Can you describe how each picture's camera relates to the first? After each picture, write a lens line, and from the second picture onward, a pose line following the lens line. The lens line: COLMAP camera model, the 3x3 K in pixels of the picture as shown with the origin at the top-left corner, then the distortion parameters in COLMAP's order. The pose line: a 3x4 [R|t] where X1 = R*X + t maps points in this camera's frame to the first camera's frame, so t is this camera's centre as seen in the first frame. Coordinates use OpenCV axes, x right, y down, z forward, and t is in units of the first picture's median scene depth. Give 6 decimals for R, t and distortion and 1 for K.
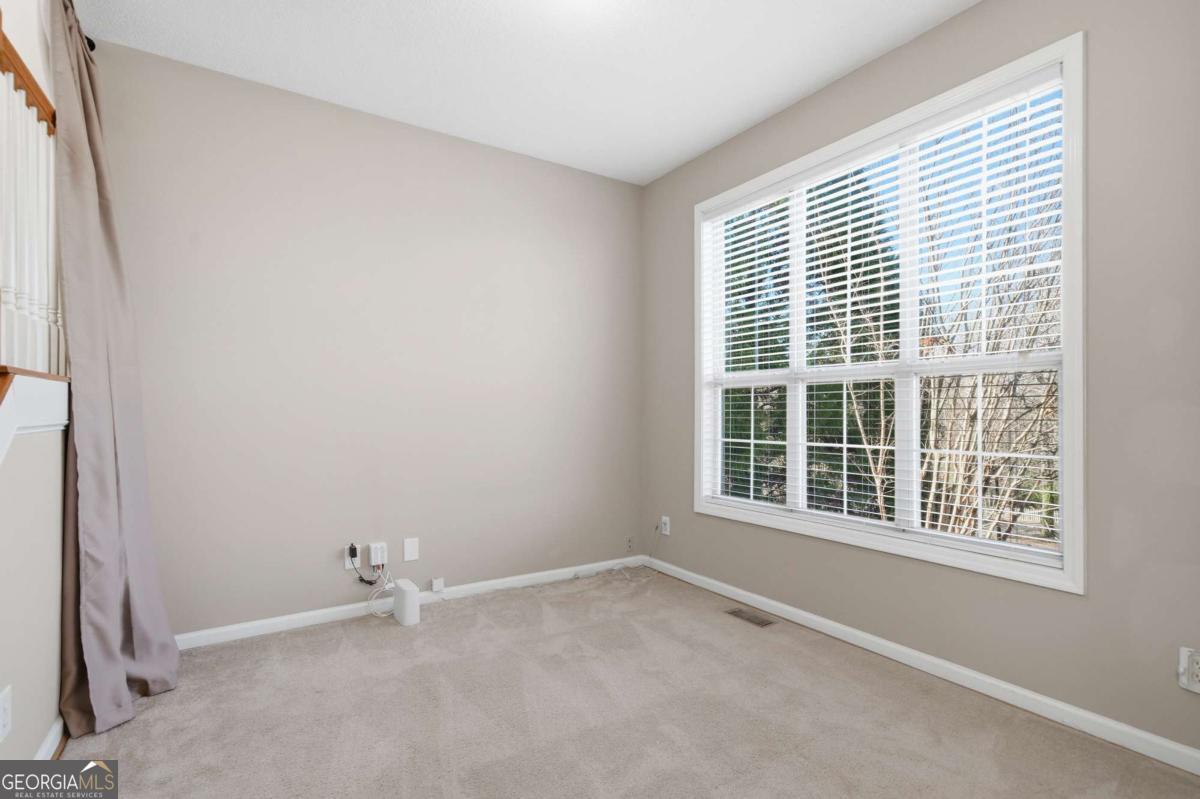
lens RADIAL K [[573.7, 0, 603.6], [0, 573.7, 401.6], [0, 0, 1]] dist [-0.007388, 0.013071]
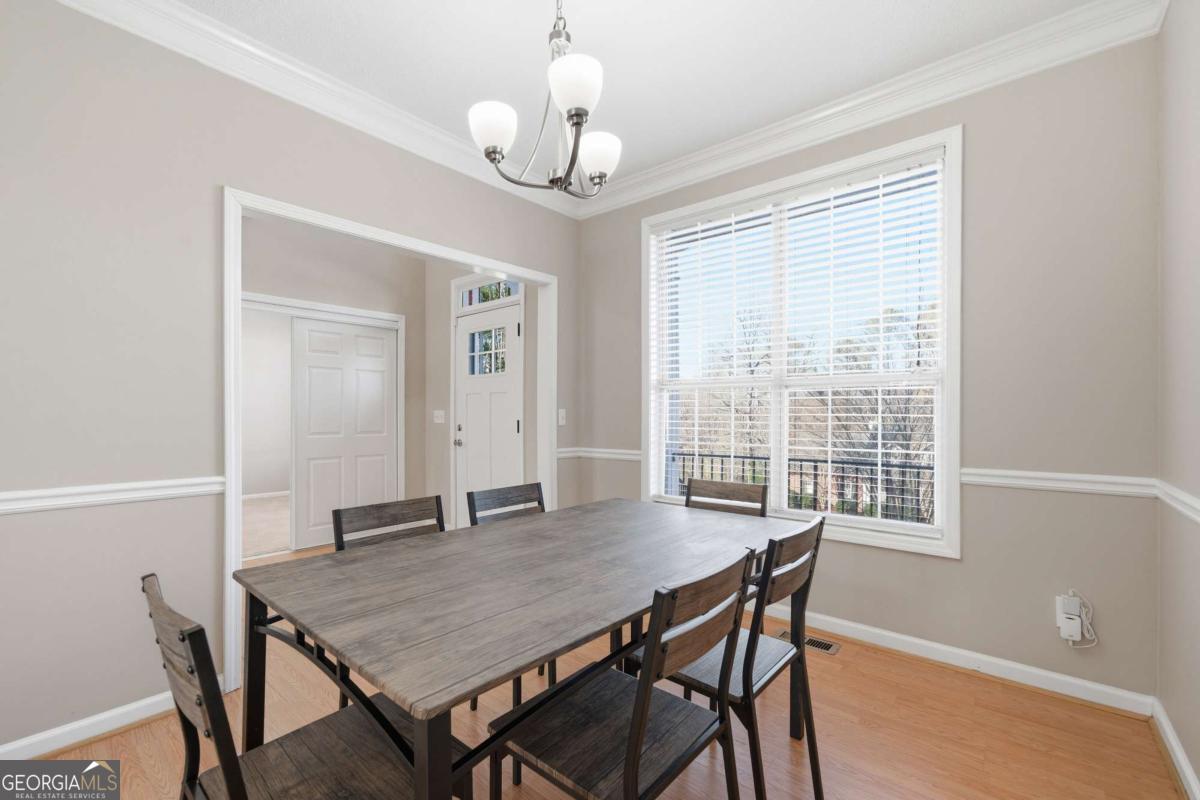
lens RADIAL K [[463.6, 0, 596.1], [0, 463.6, 403.4], [0, 0, 1]] dist [-0.004095, -0.000323]
pose [[0.957416, 0.001050, 0.288712, -0.215003], [-0.003036, 0.999975, 0.006430, -0.008124], [-0.288698, -0.007033, 0.957395, 0.257451]]
